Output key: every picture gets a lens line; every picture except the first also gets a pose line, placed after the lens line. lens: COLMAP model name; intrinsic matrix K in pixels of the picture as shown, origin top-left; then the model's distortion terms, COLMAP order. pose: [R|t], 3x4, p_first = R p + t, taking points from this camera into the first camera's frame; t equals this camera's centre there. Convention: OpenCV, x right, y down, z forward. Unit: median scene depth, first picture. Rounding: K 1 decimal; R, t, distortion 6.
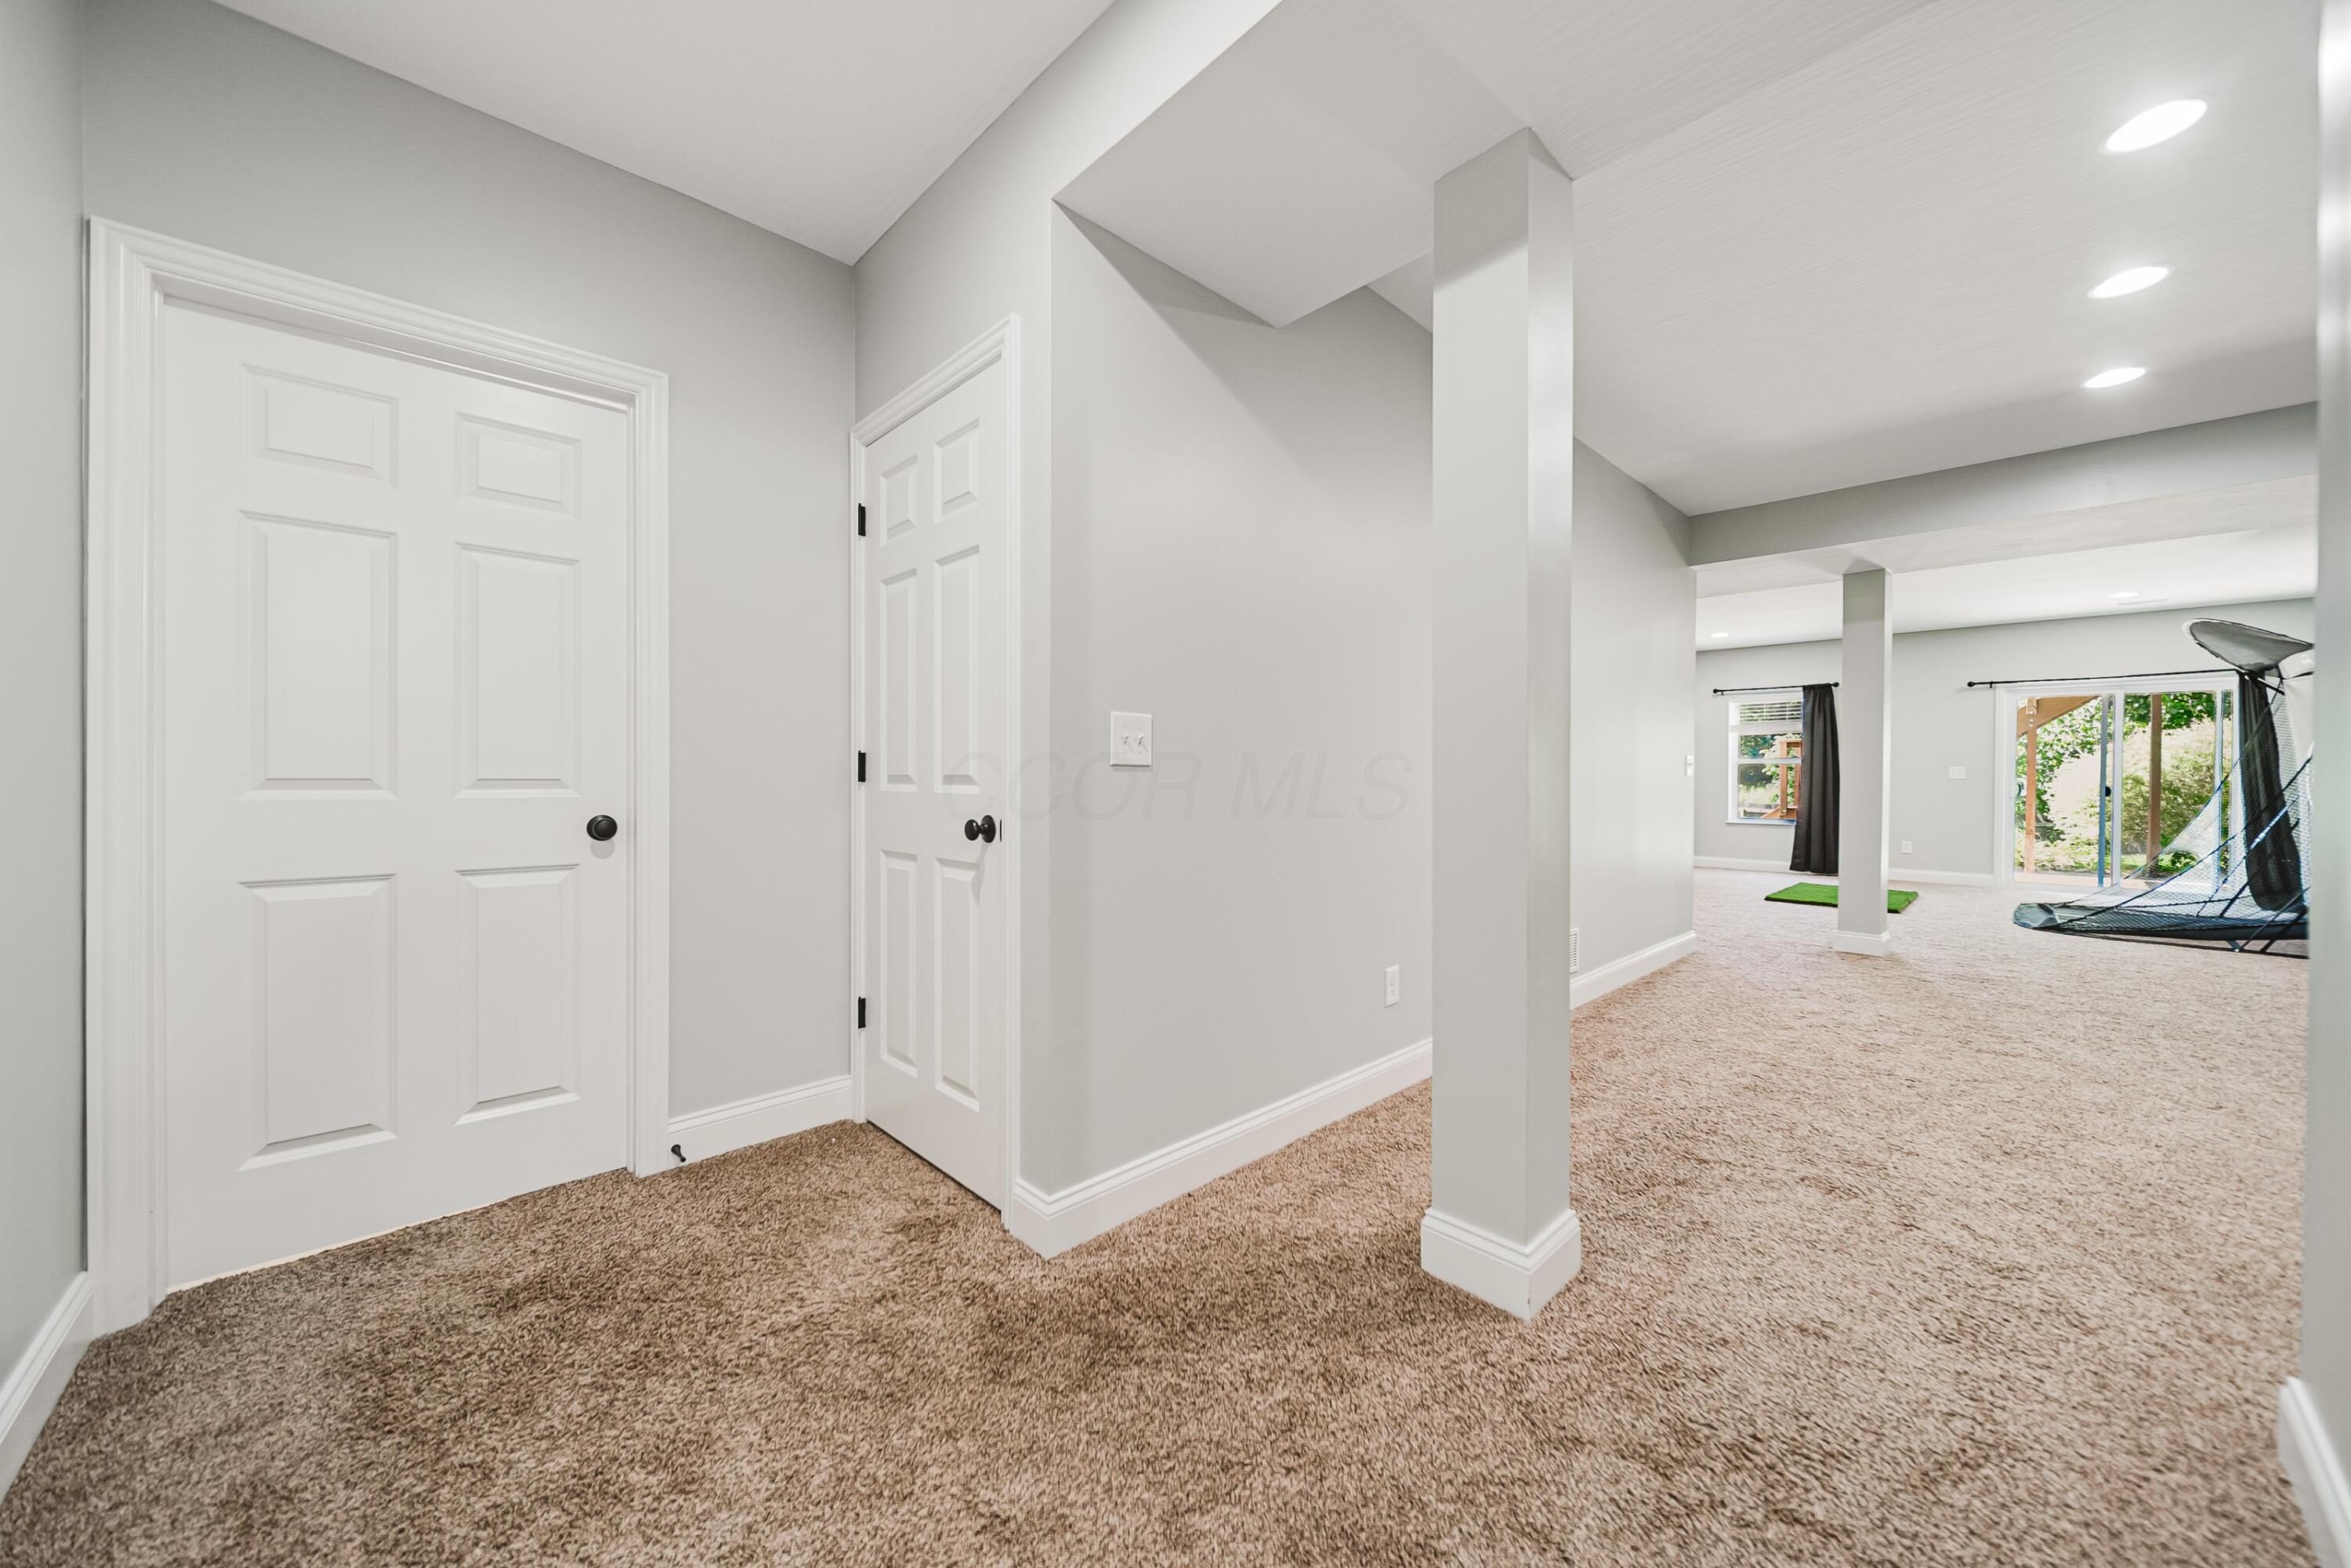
lens RADIAL K [[835.4, 0, 1183.8], [0, 835.4, 782.0], [0, 0, 1]] dist [-0.006478, -0.000385]
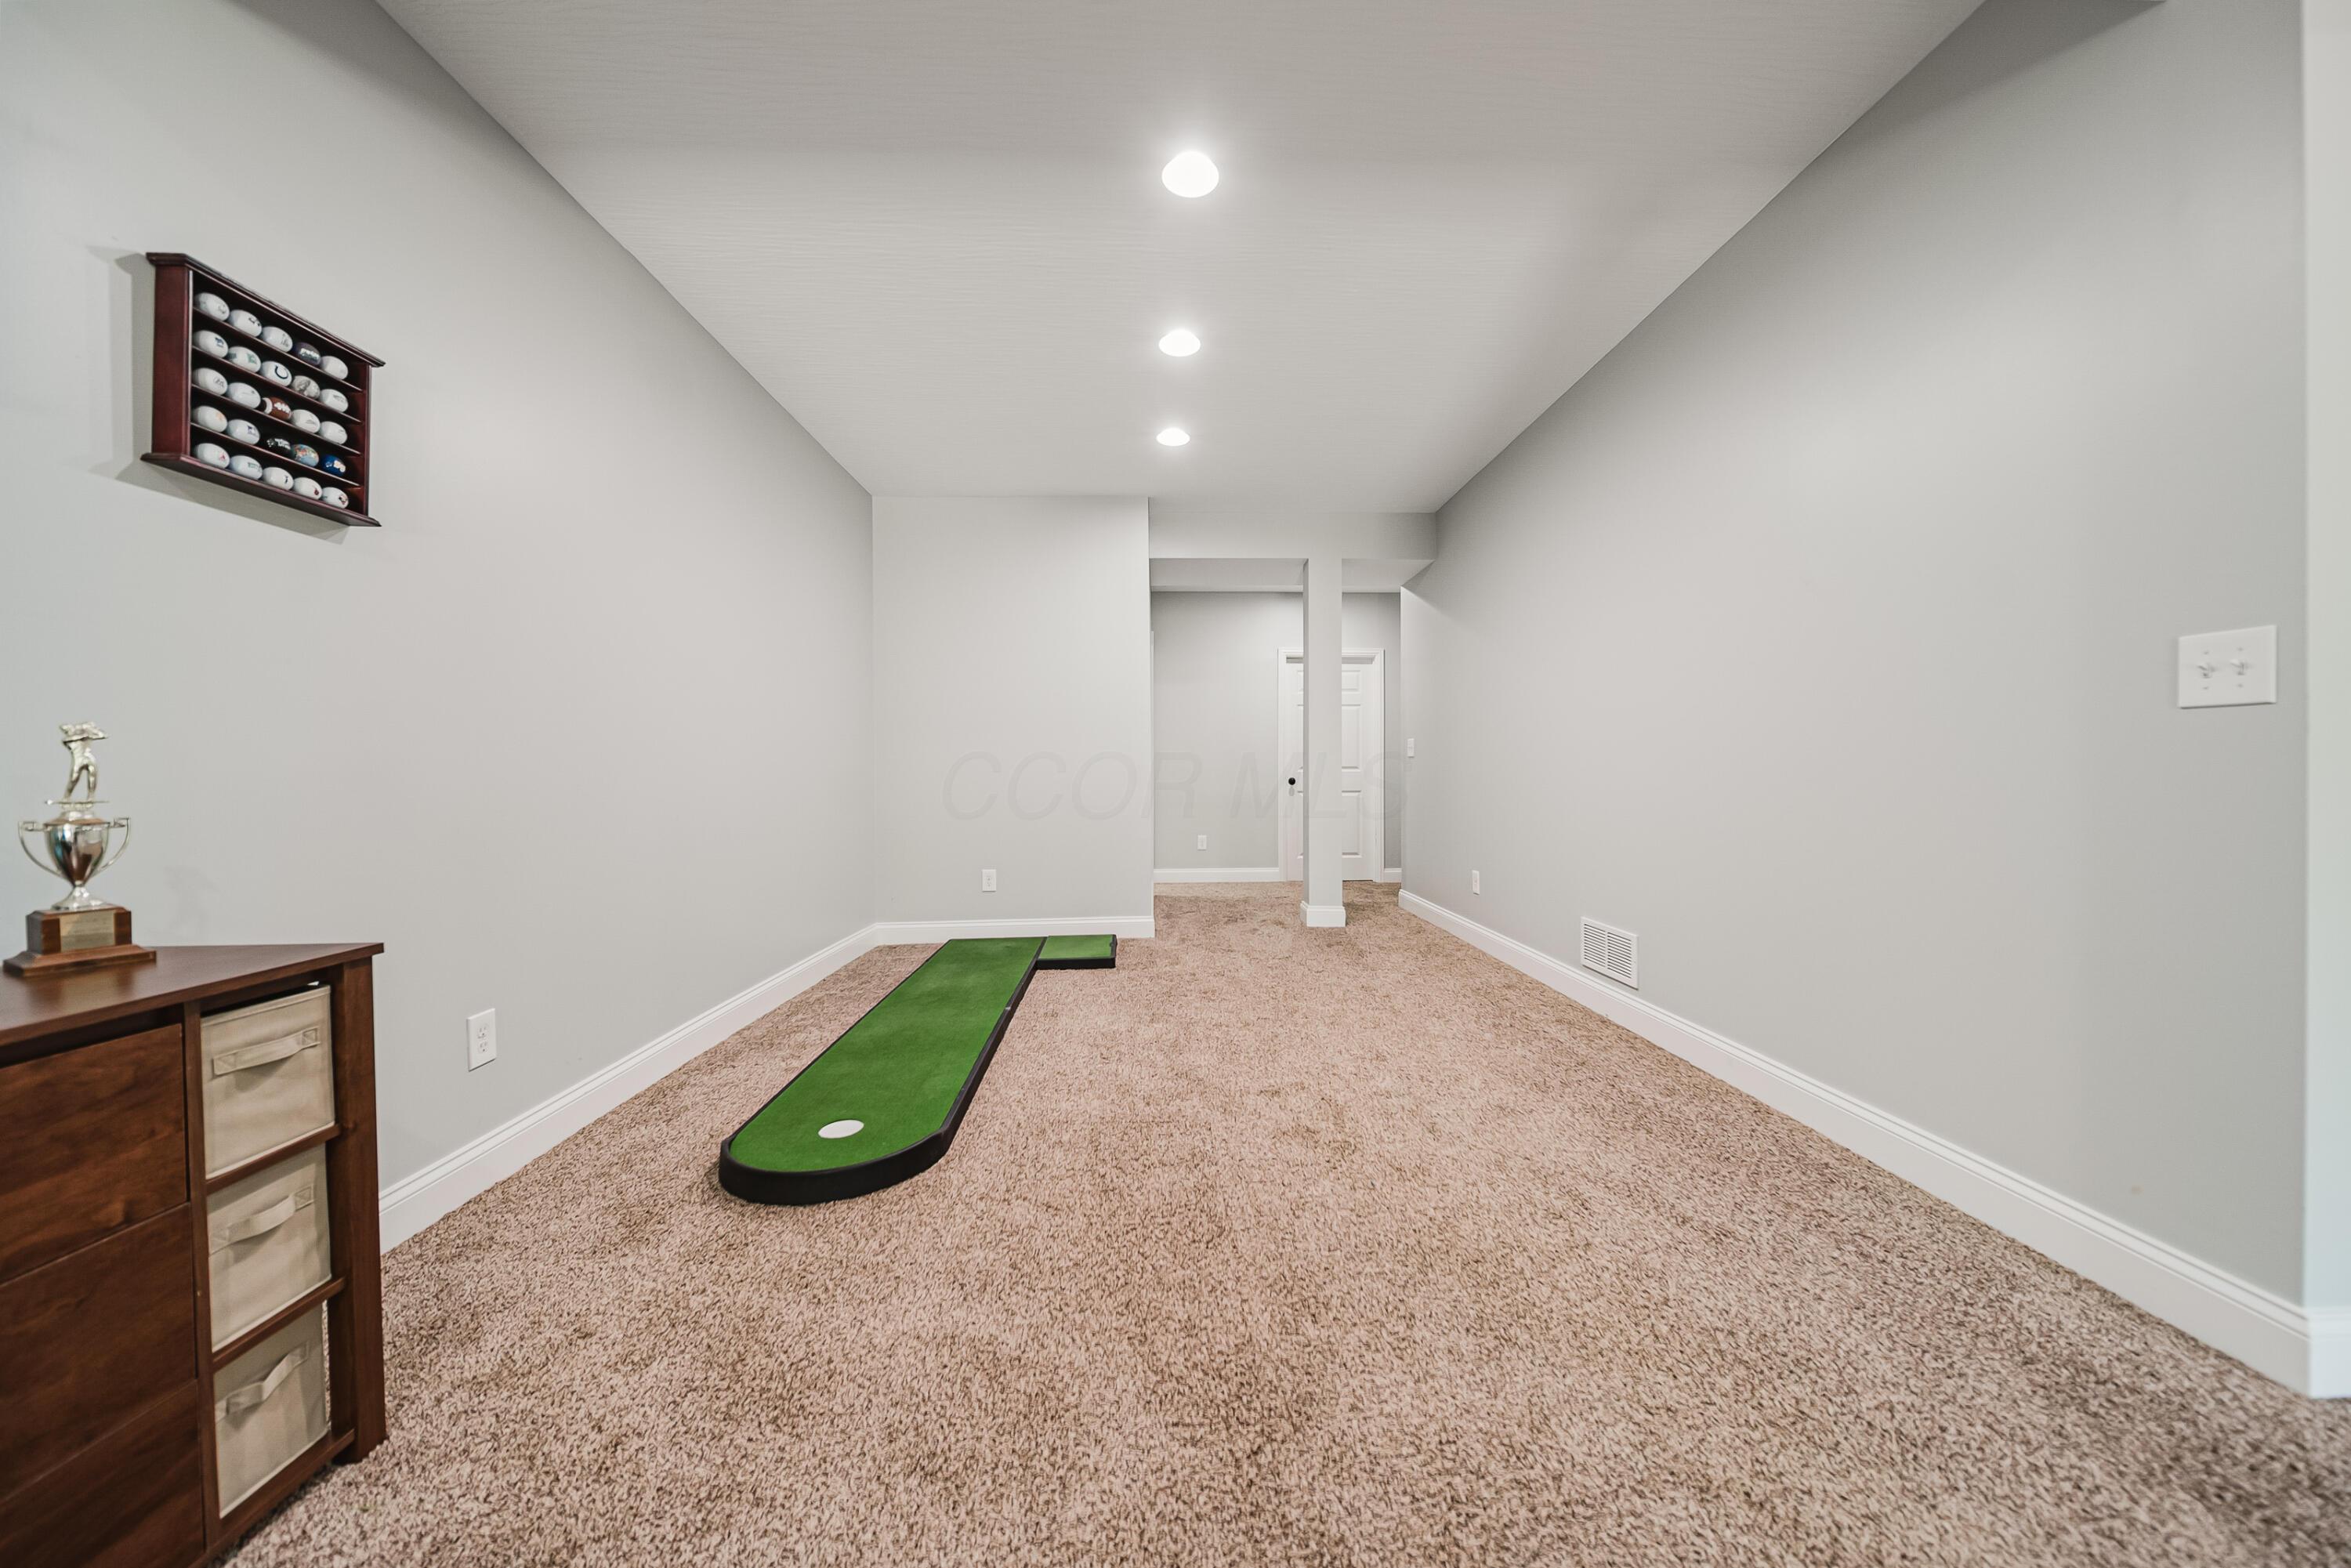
lens RADIAL K [[833.5, 0, 1184.5], [0, 833.5, 781.0], [0, 0, 1]] dist [-0.006214, -0.000462]
pose [[-0.663441, 0.003729, -0.748219, 1.083579], [-0.004879, 0.999945, 0.009310, 0.017060], [0.748213, 0.009827, -0.663386, 0.959859]]
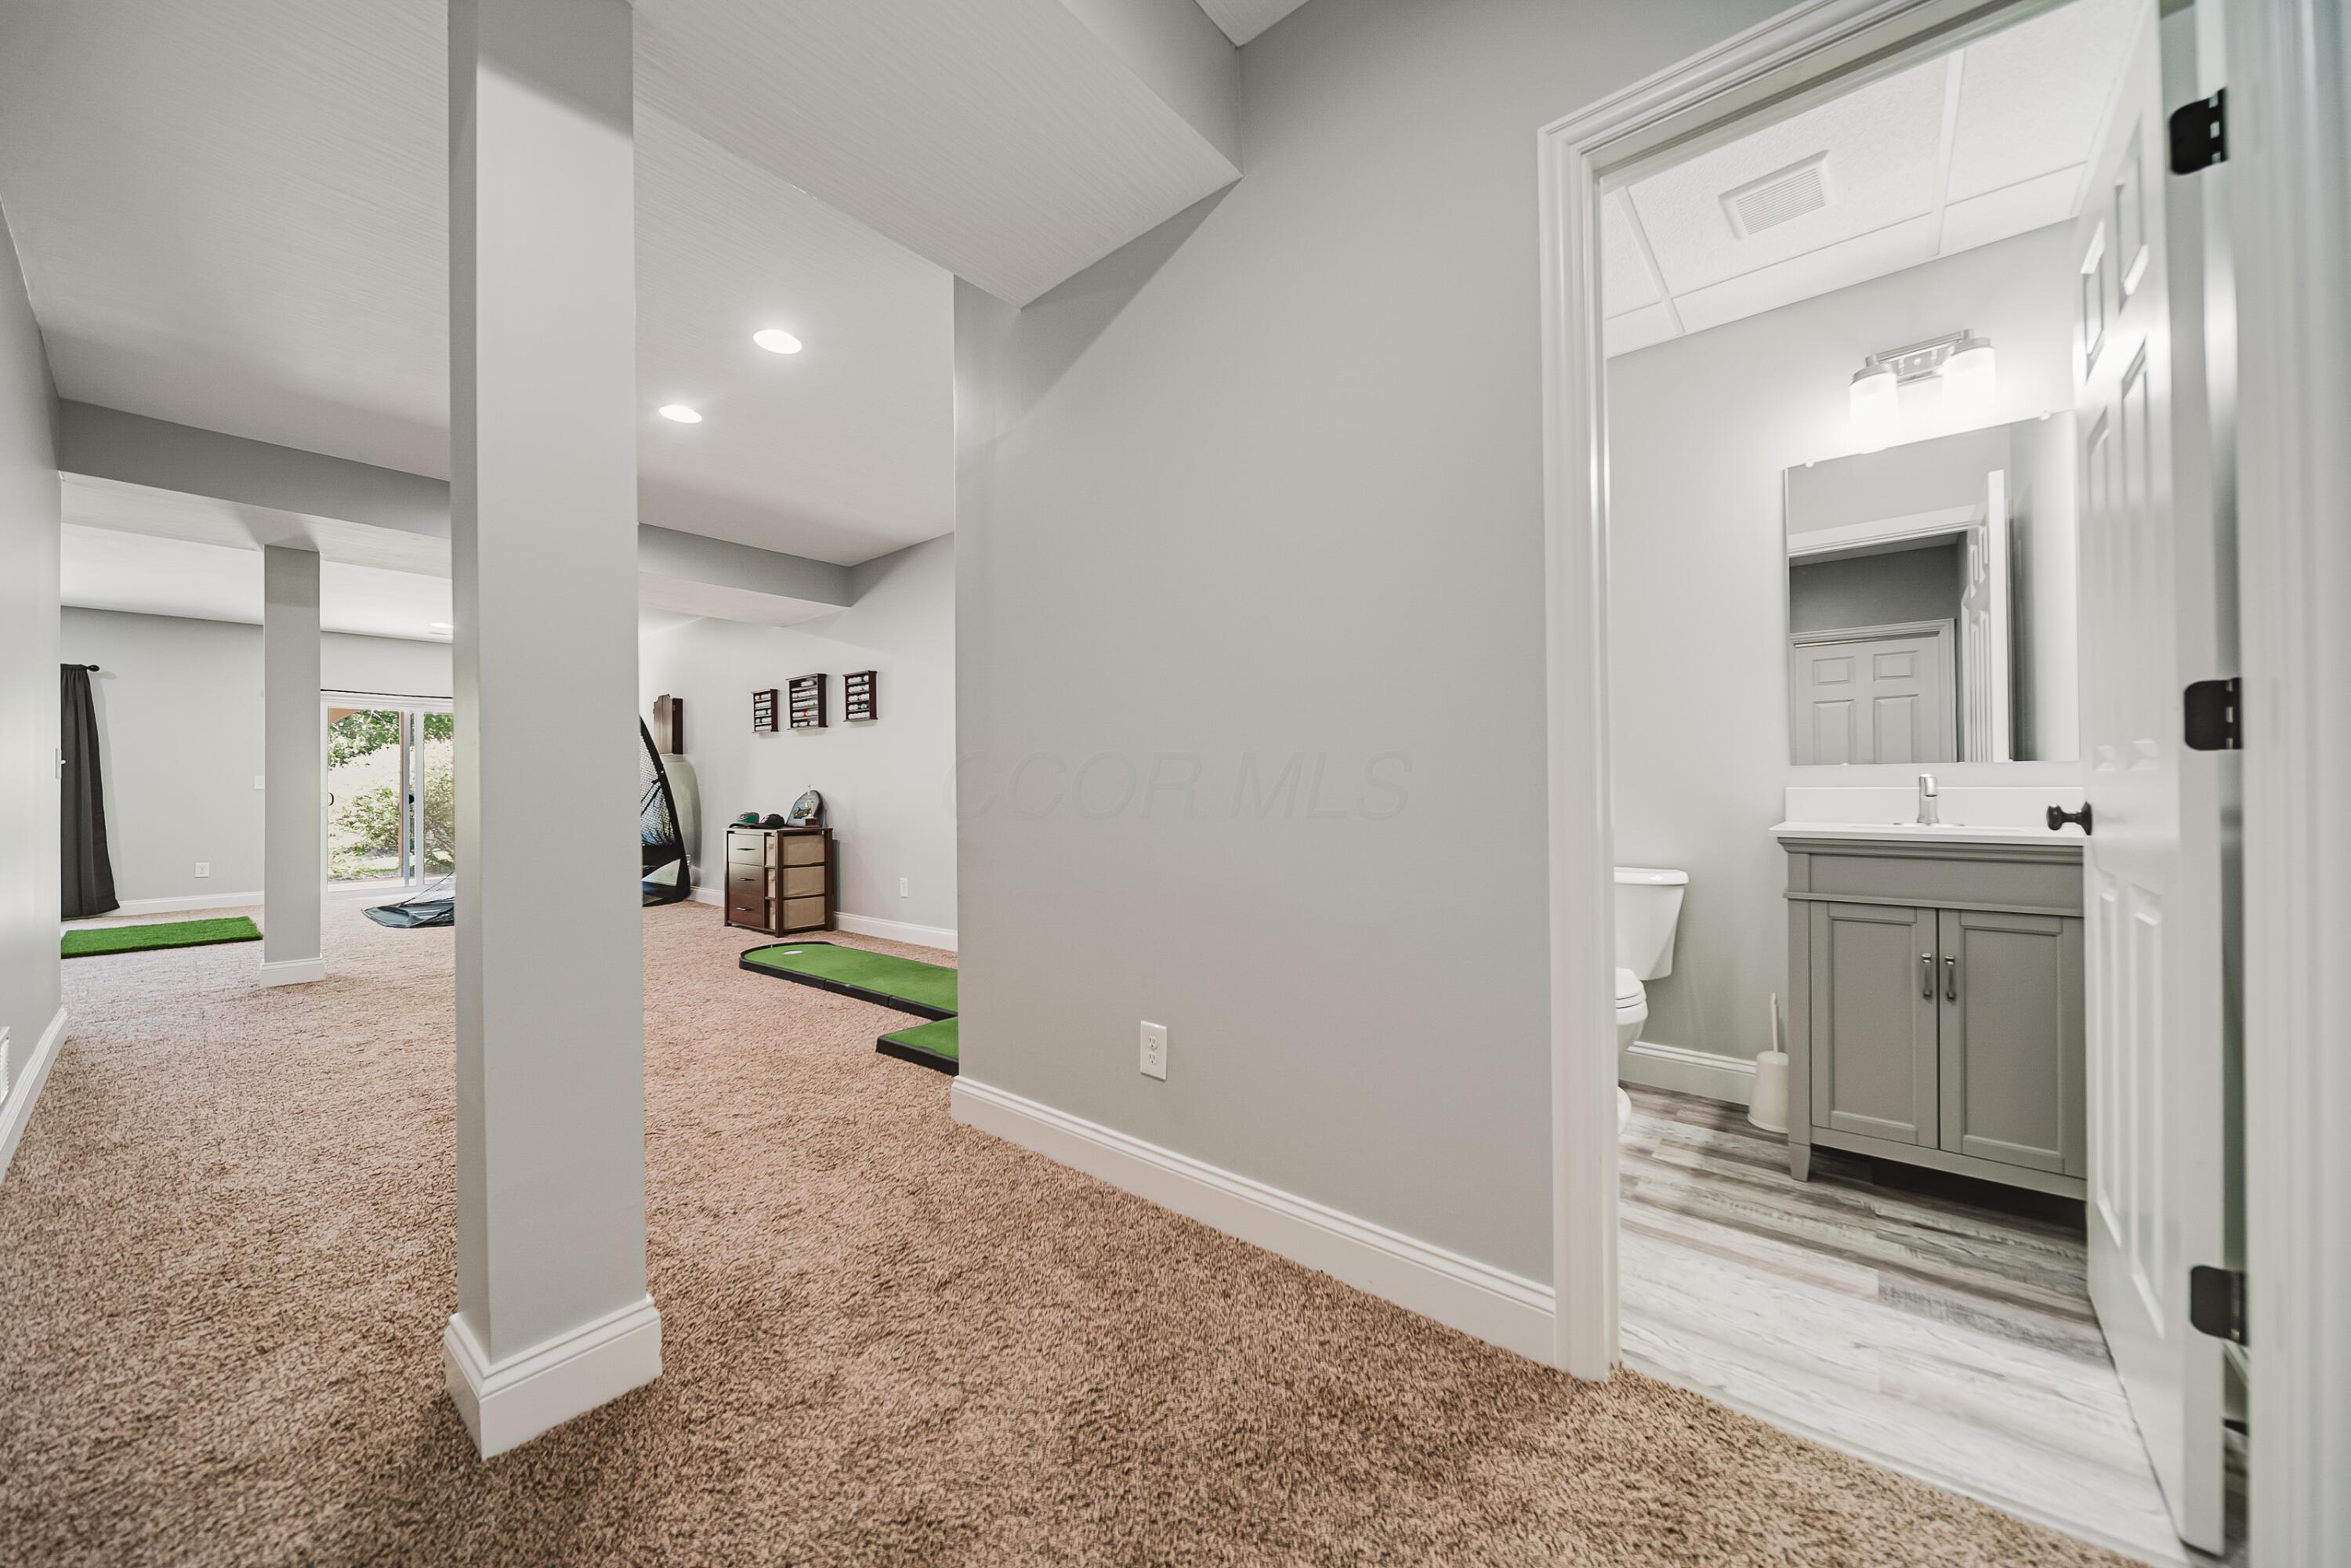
lens RADIAL K [[833.5, 0, 1184.5], [0, 833.5, 781.0], [0, 0, 1]] dist [-0.006214, -0.000462]
pose [[-0.122578, 0.003203, 0.992454, -0.172288], [0.019156, 0.999816, -0.000861, 0.012372], [-0.992274, 0.018906, -0.122616, 0.183563]]
